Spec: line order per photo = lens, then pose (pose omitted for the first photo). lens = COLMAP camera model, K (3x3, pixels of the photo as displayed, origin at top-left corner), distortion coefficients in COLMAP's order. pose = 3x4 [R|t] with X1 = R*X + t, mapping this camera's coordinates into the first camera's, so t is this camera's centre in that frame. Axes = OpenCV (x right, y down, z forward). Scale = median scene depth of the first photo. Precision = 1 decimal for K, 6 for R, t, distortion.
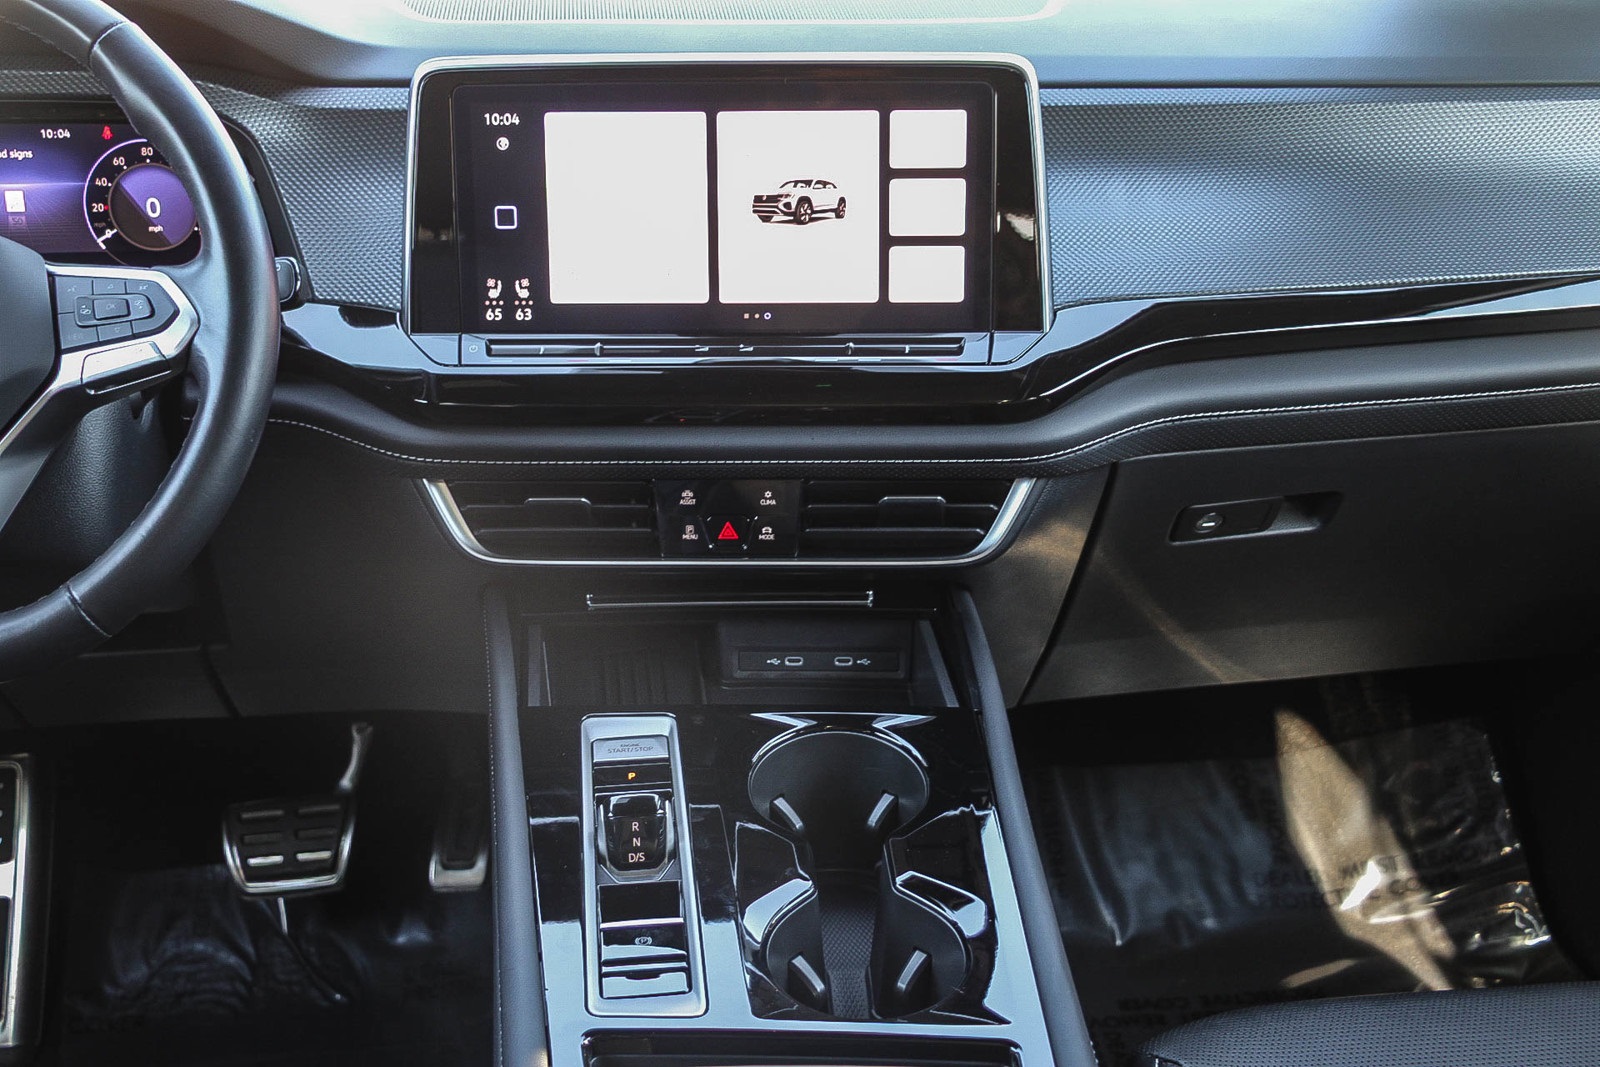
lens RADIAL K [[1810.2, 0, 794.1], [0, 1810.2, 536.1], [0, 0, 1]] dist [0.059190, 0.000000]
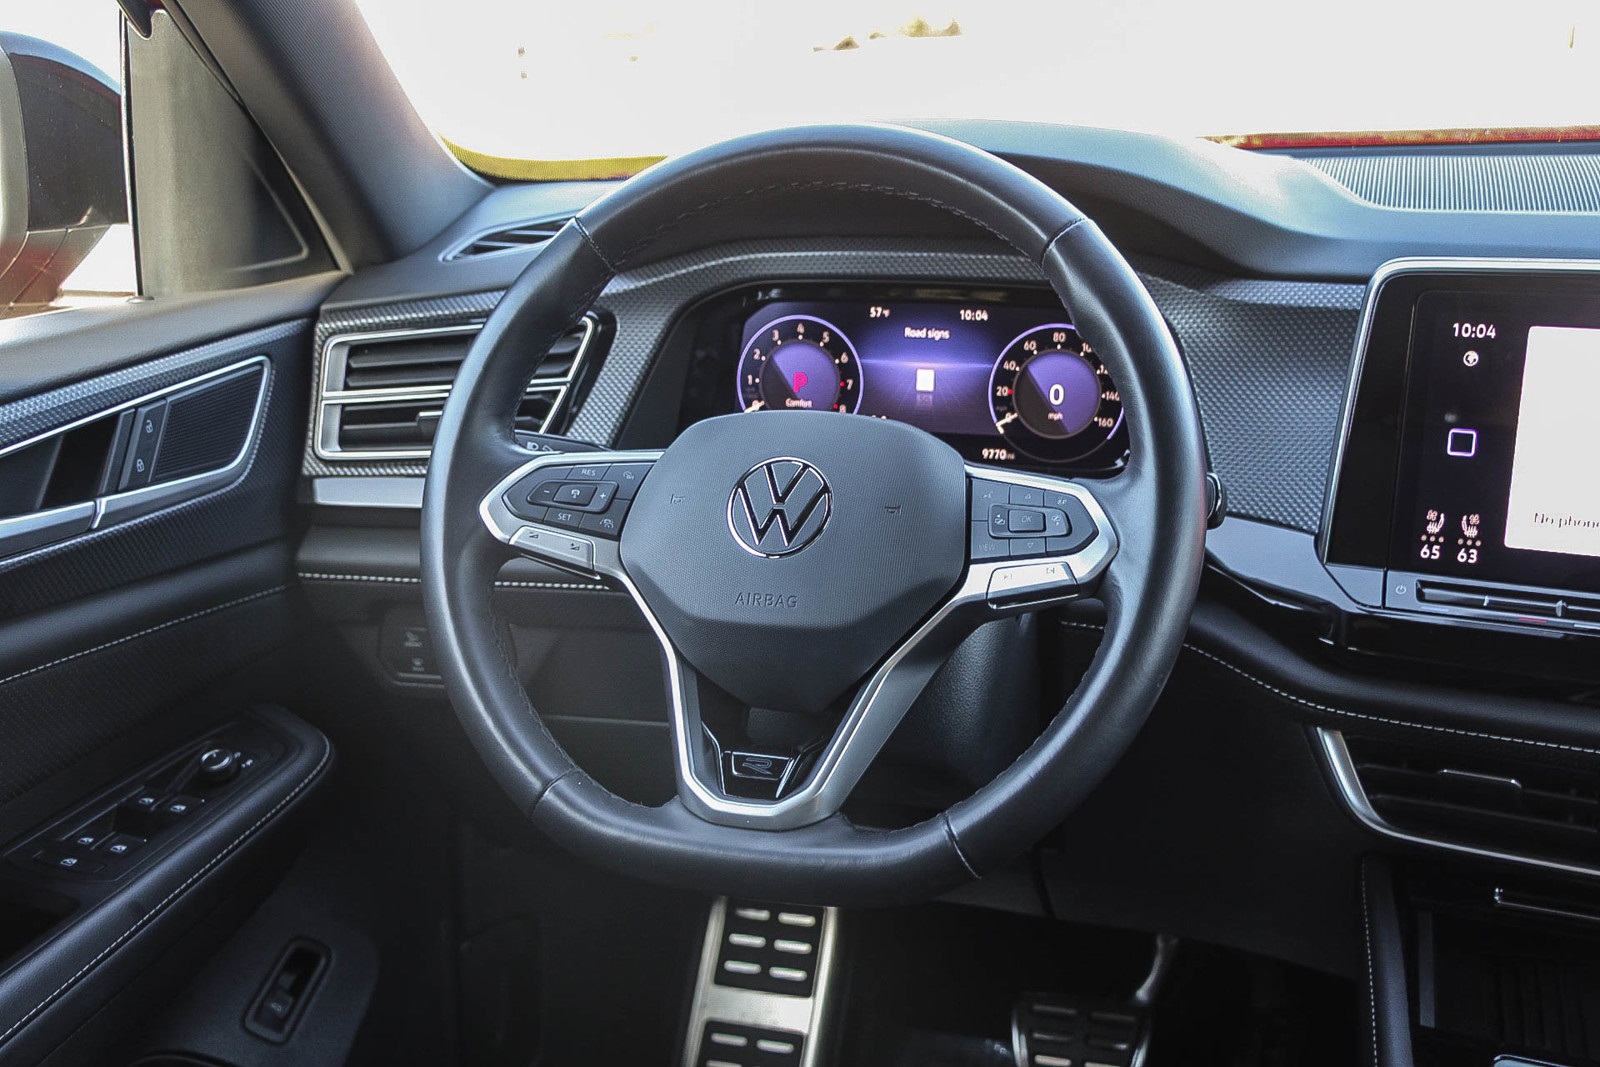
lens RADIAL K [[1810.2, 0, 803.1], [0, 1810.2, 548.4], [0, 0, 1]] dist [0.059190, 0.000000]
pose [[0.907692, 0.110274, -0.404890, -0.081194], [-0.137348, 0.989781, -0.038337, -0.047385], [0.396524, 0.090409, 0.913562, 0.091209]]
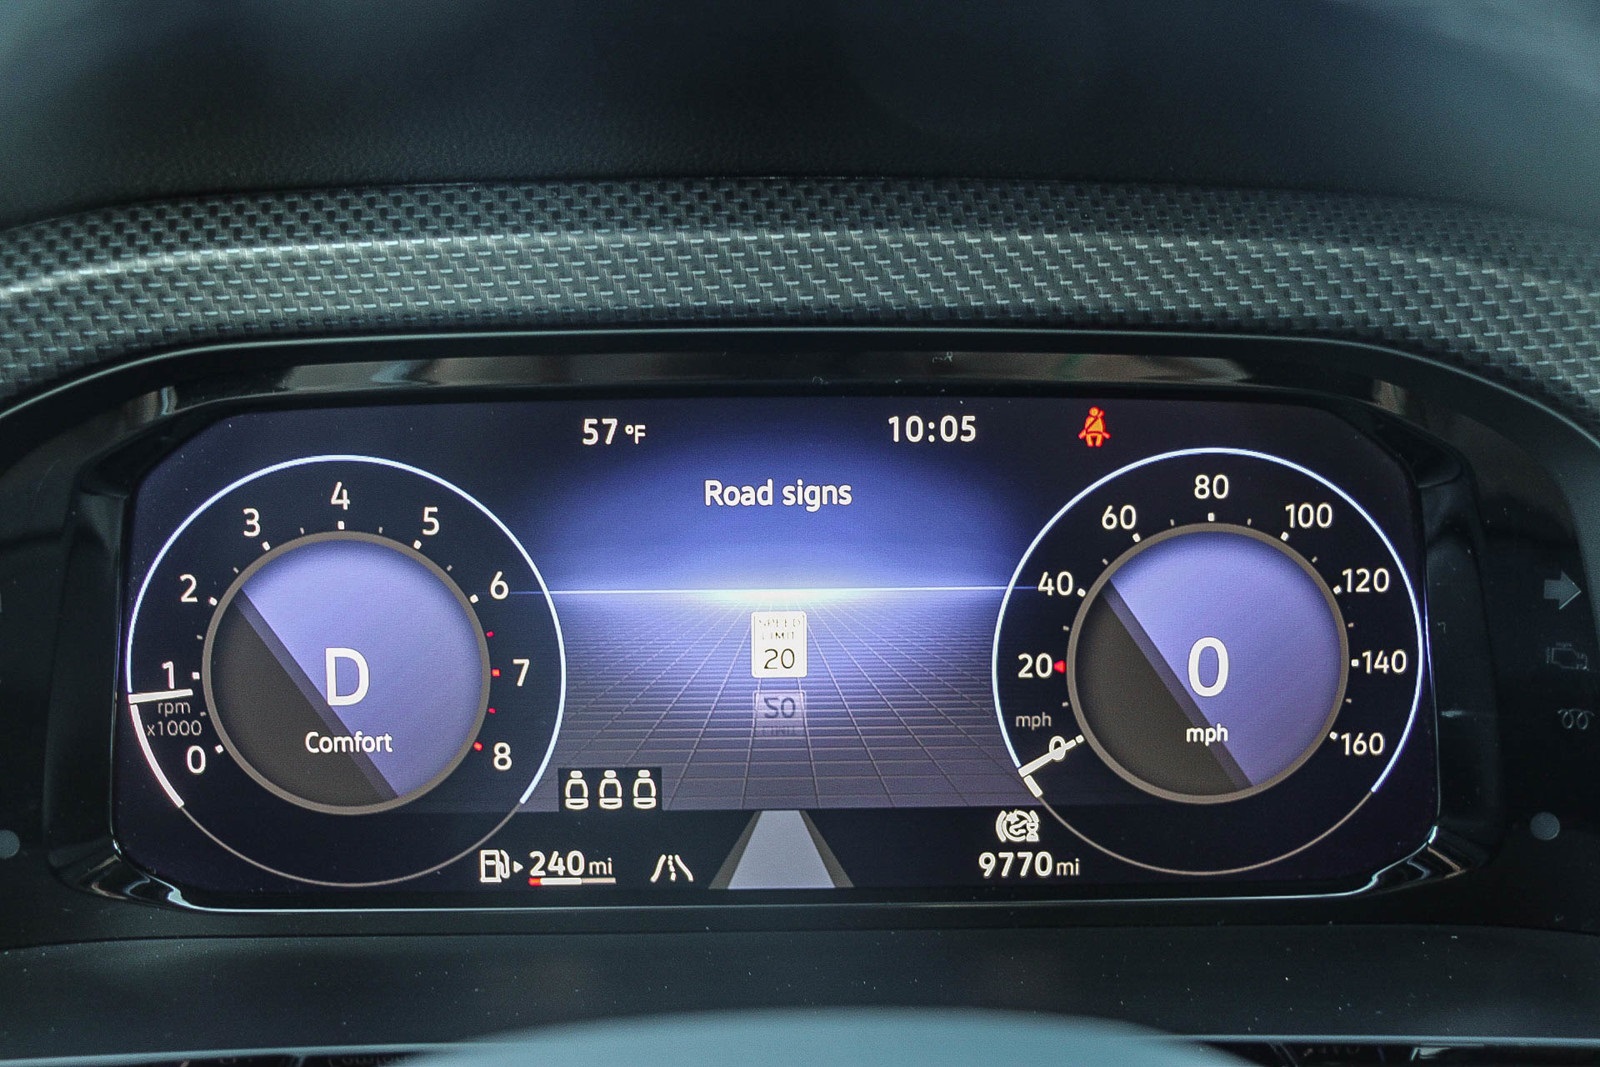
lens RADIAL K [[2222.4, 0, 805.6], [0, 2222.4, 526.0], [0, 0, 1]] dist [0.028694, 0.000000]
pose [[0.994698, 0.027737, -0.099025, -0.395437], [-0.037873, 0.994064, -0.101992, -0.169173], [0.095608, 0.105202, 0.989844, 0.652060]]
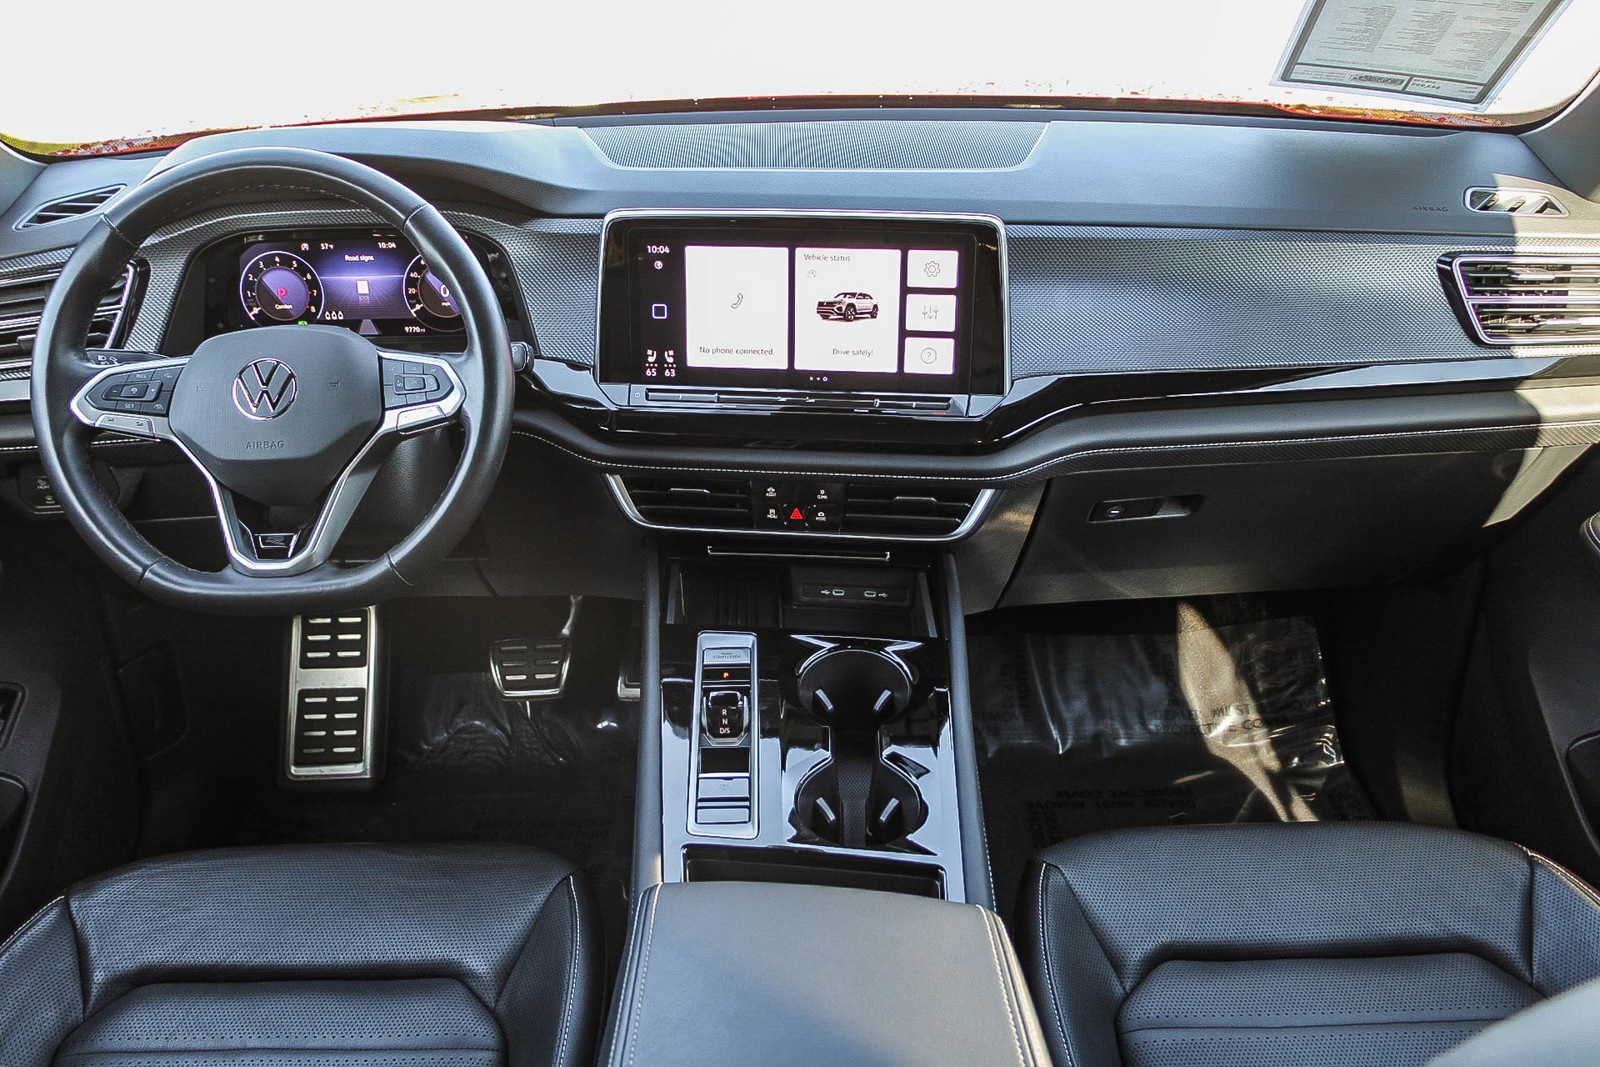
lens RADIAL K [[1243.7, 0, 779.9], [0, 1243.7, 545.3], [0, 0, 1]] dist [-0.039254, 0.035809]
pose [[0.995721, 0.039339, -0.083614, 0.038713], [-0.030712, 0.994303, 0.102066, -0.081782], [0.087153, -0.099061, 0.991257, -0.065067]]
